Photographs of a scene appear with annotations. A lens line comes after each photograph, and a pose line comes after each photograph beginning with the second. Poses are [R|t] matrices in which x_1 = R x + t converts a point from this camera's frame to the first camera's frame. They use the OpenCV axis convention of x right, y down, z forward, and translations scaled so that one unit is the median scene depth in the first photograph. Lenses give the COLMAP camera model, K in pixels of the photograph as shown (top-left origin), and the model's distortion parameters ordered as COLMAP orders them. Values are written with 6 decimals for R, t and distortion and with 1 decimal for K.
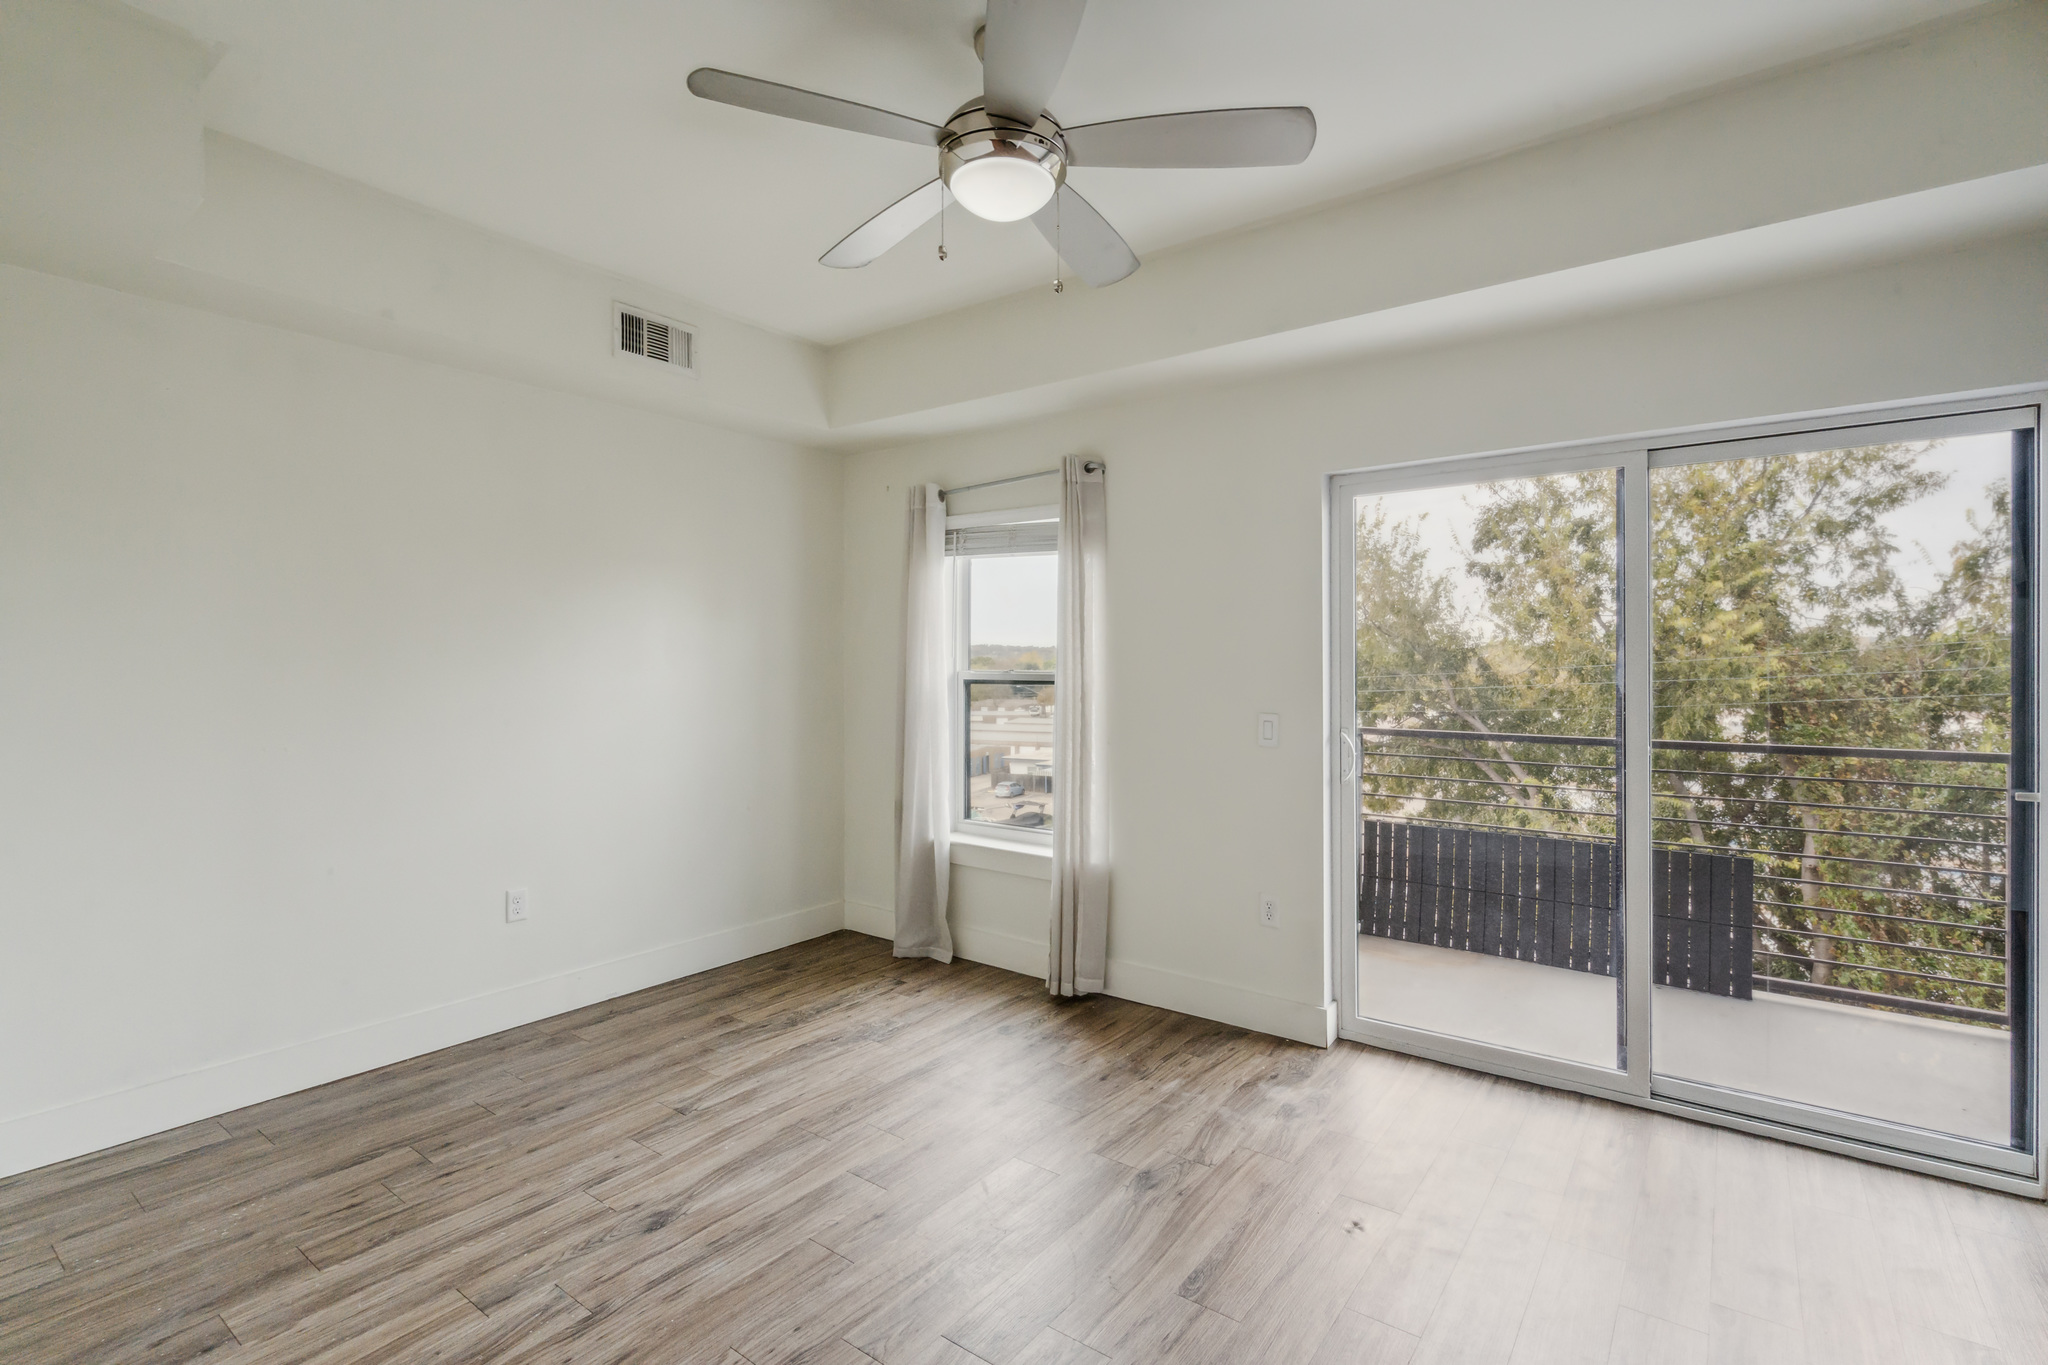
lens RADIAL K [[948.4, 0, 1021.3], [0, 948.4, 683.8], [0, 0, 1]] dist [-0.060557, 0.016482]
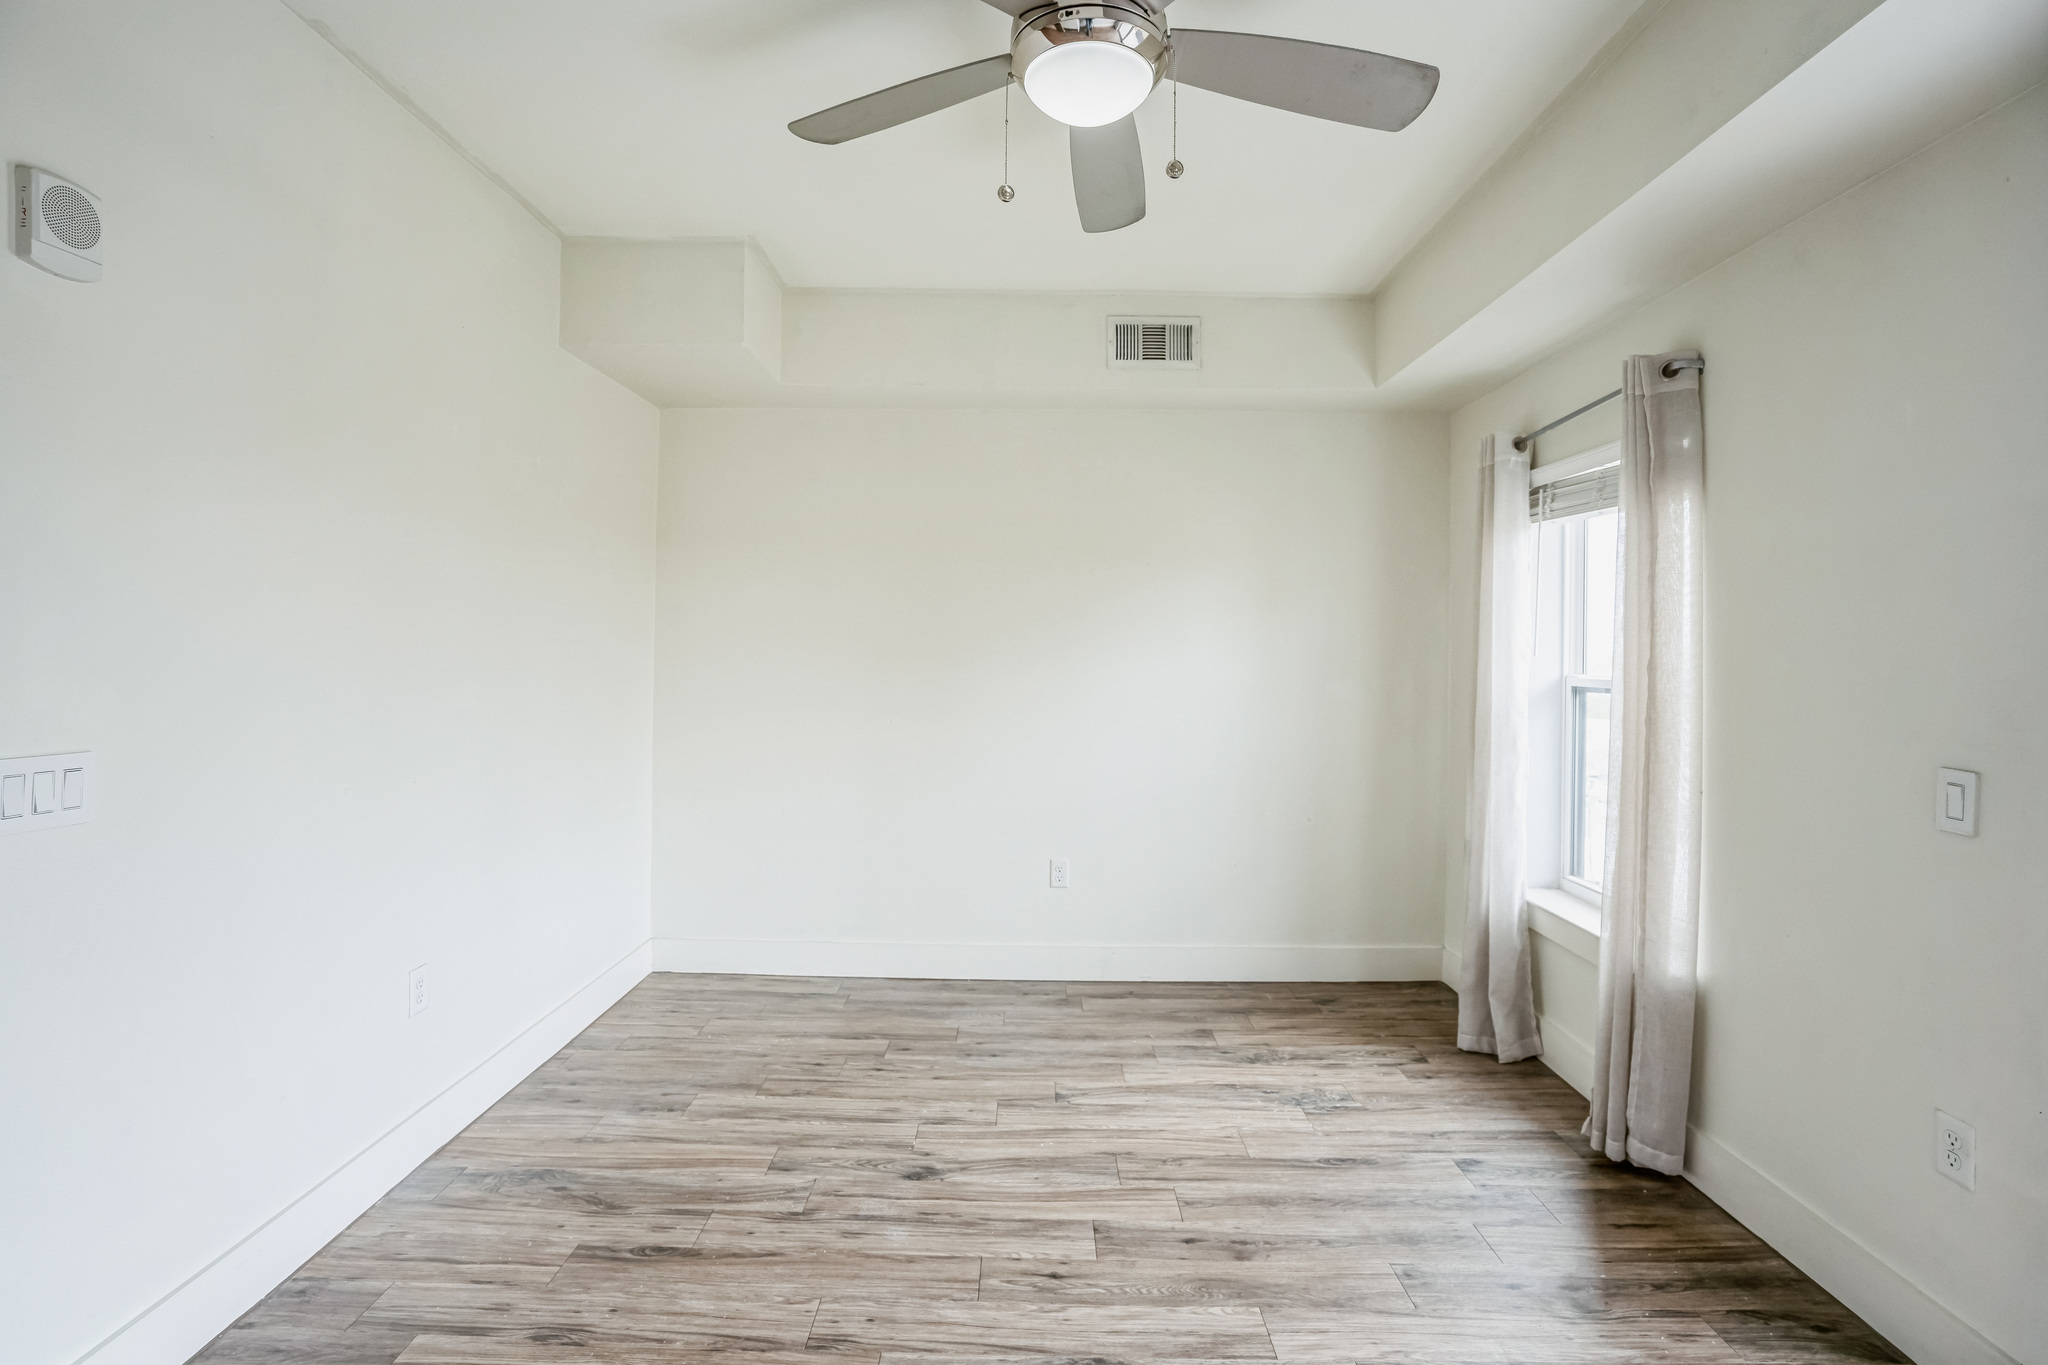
lens RADIAL K [[948.4, 0, 1008.2], [0, 948.4, 663.4], [0, 0, 1]] dist [-0.060557, 0.016482]
pose [[0.583428, 0.014318, -0.812039, 0.361256], [-0.031016, 0.999508, -0.004660, -0.007647], [0.811573, 0.027905, 0.583585, 0.287049]]
